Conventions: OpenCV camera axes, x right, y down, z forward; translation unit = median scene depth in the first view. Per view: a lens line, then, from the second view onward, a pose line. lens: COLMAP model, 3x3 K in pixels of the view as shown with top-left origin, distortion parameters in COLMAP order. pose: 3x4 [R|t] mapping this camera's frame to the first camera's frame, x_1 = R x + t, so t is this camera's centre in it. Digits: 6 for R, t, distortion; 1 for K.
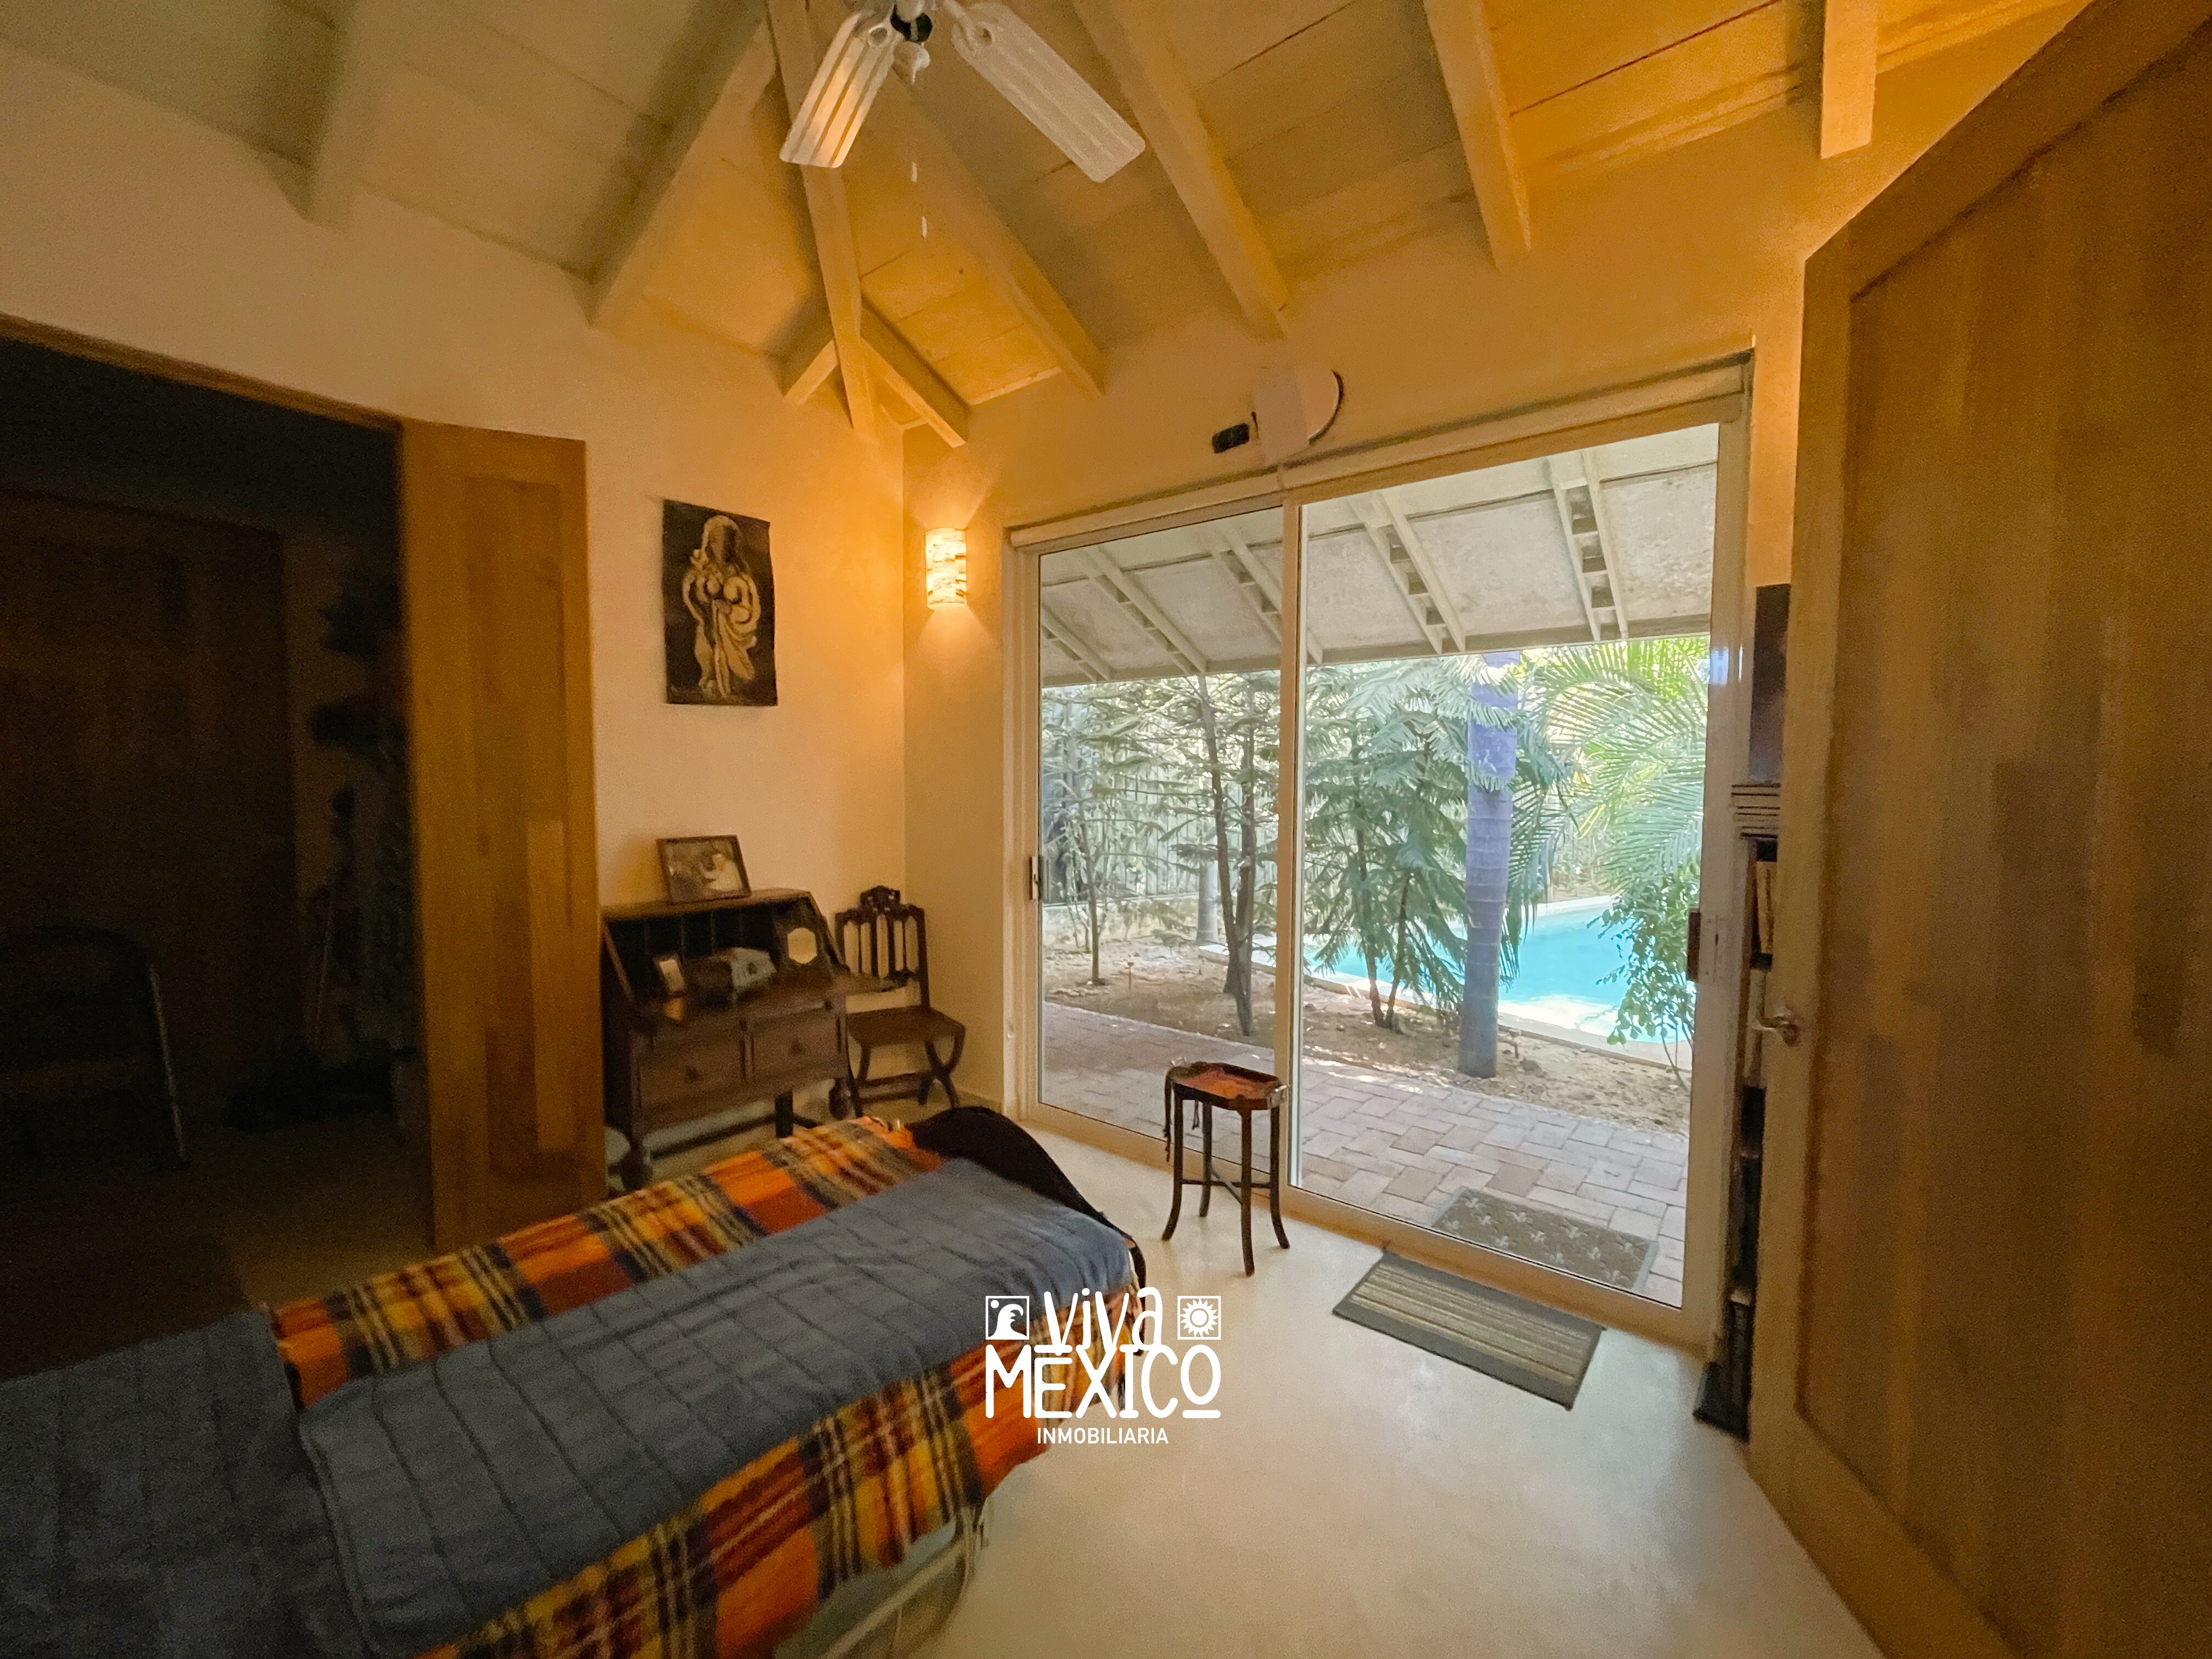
lens RADIAL K [[882.6, 0, 1120.8], [0, 882.6, 831.8], [0, 0, 1]] dist [0.001861, 0.000024]
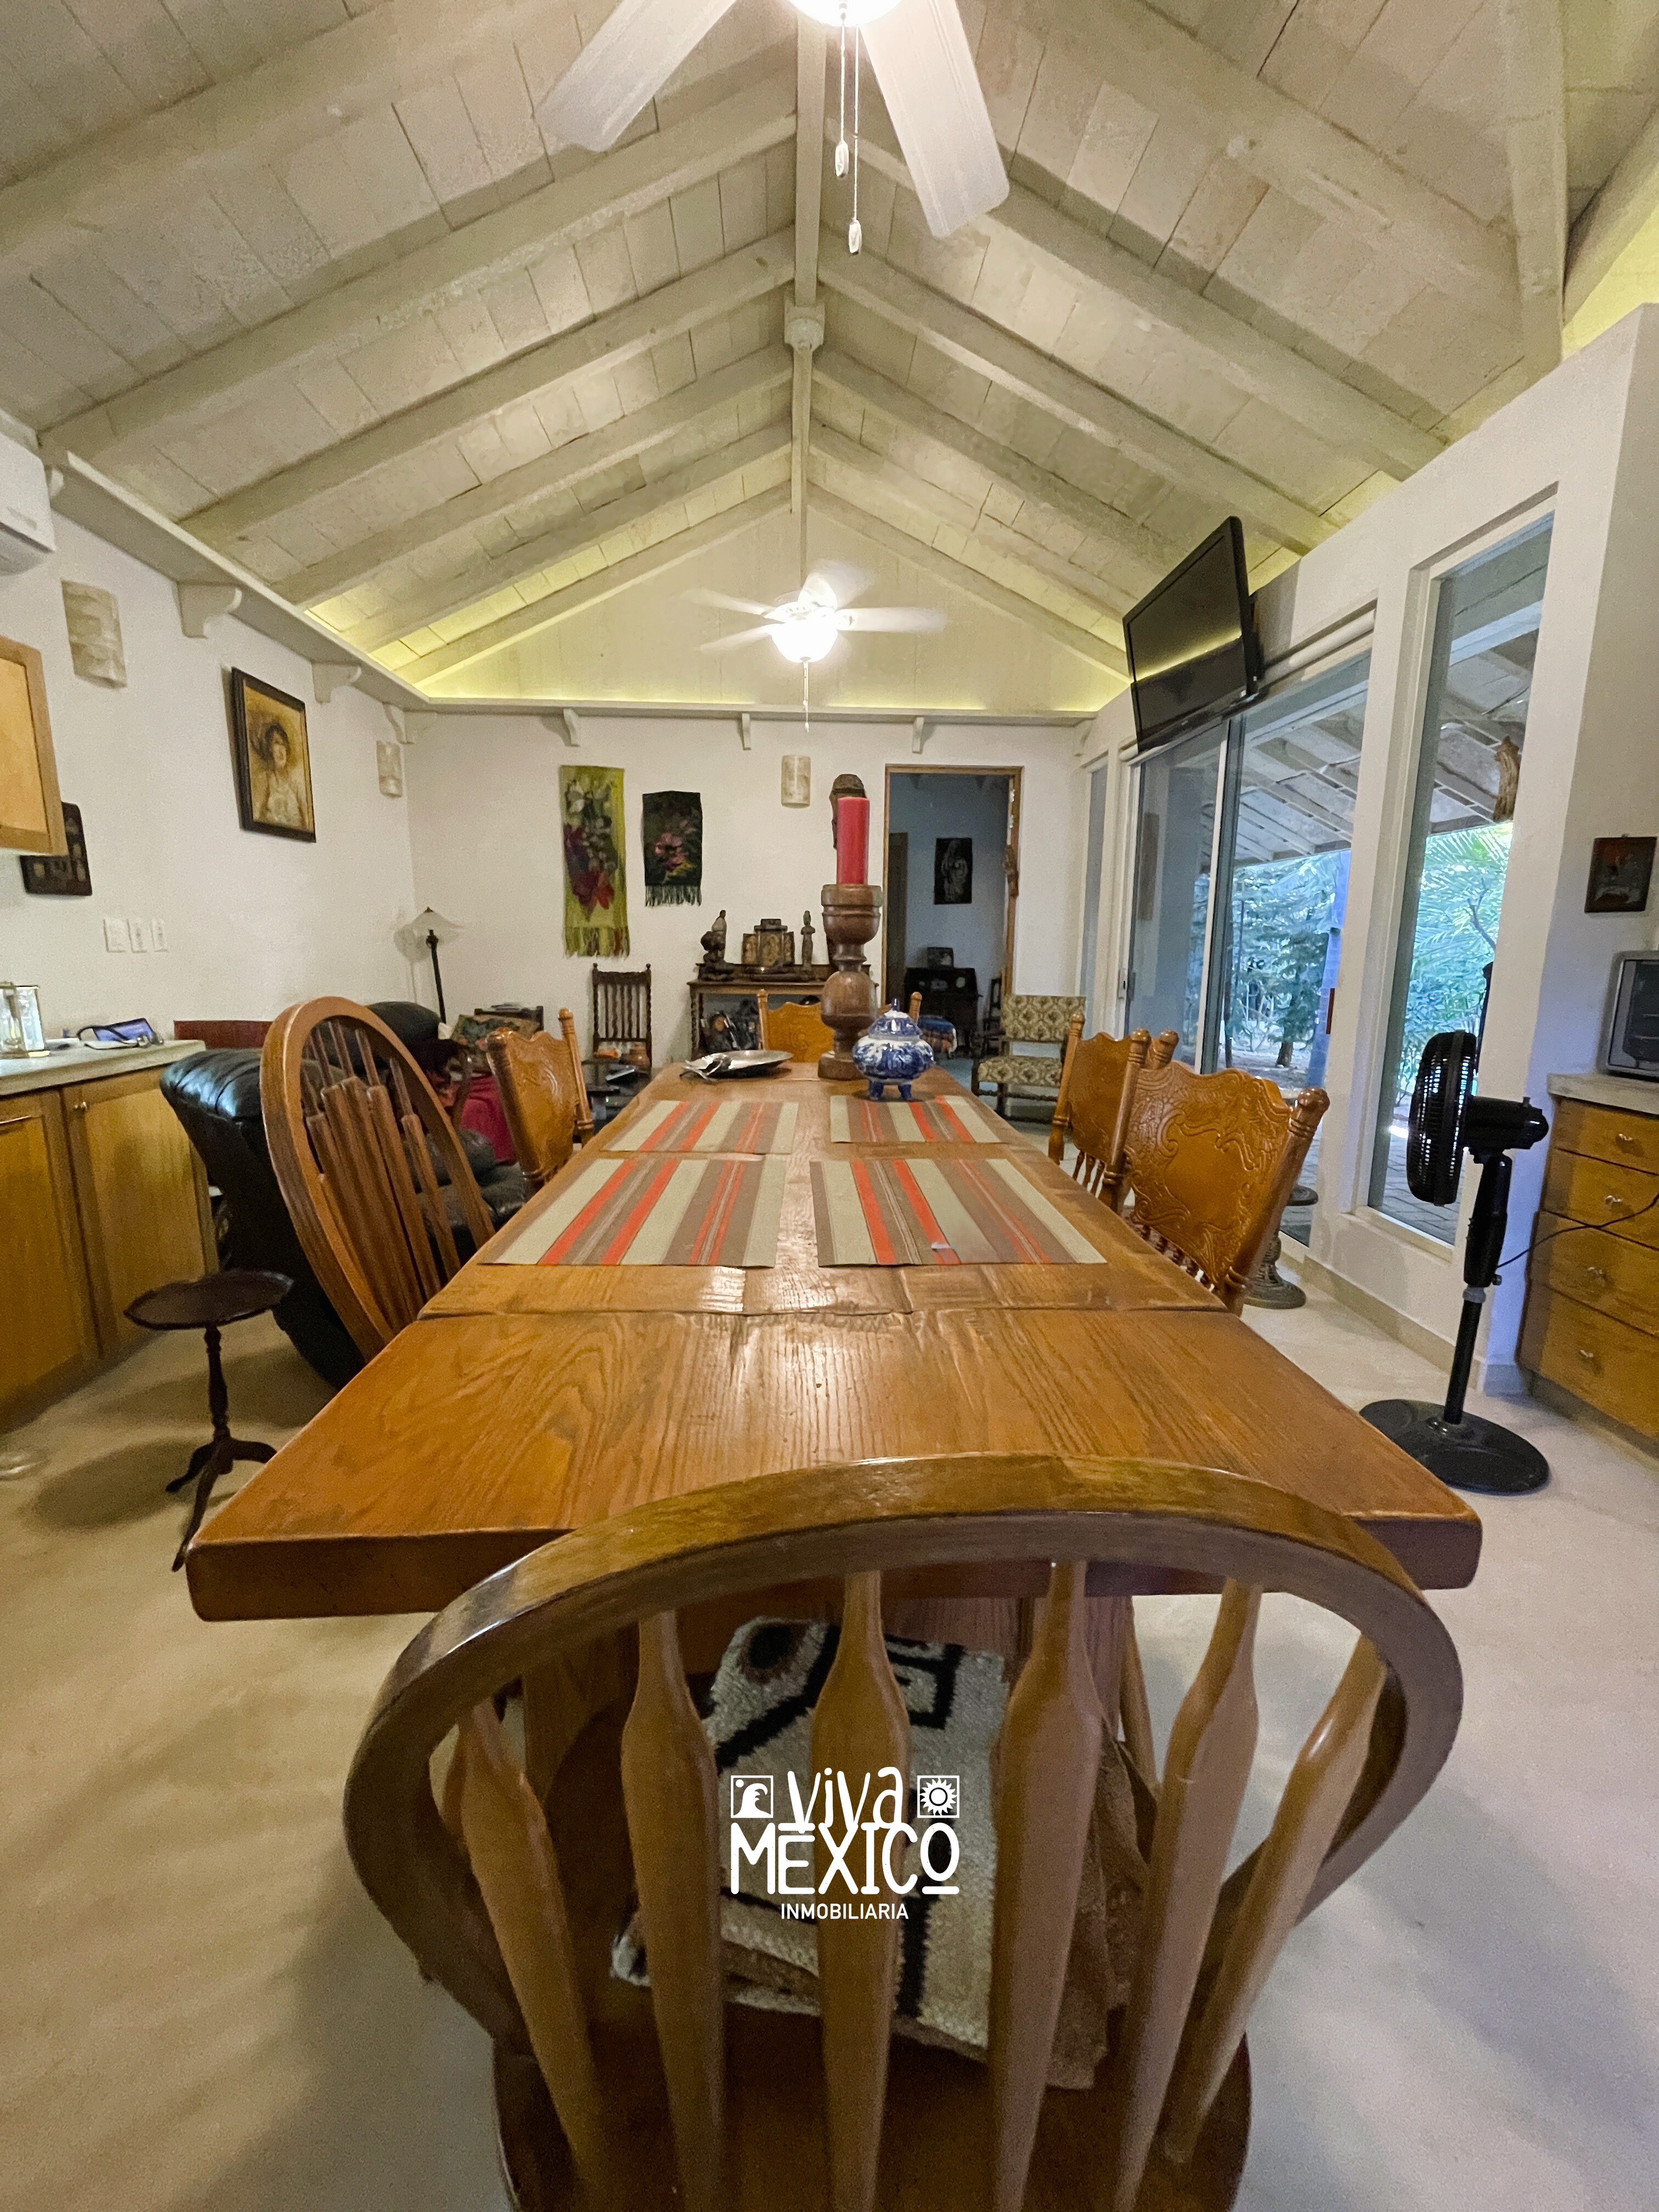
lens RADIAL K [[882.6, 0, 831.5], [0, 882.6, 1105.8], [0, 0, 1]] dist [0.001861, 0.000024]
pose [[0.658968, 0.136686, -0.739647, 1.641388], [-0.046589, 0.988879, 0.141236, 0.134572], [0.750727, -0.058611, 0.658008, -1.365290]]
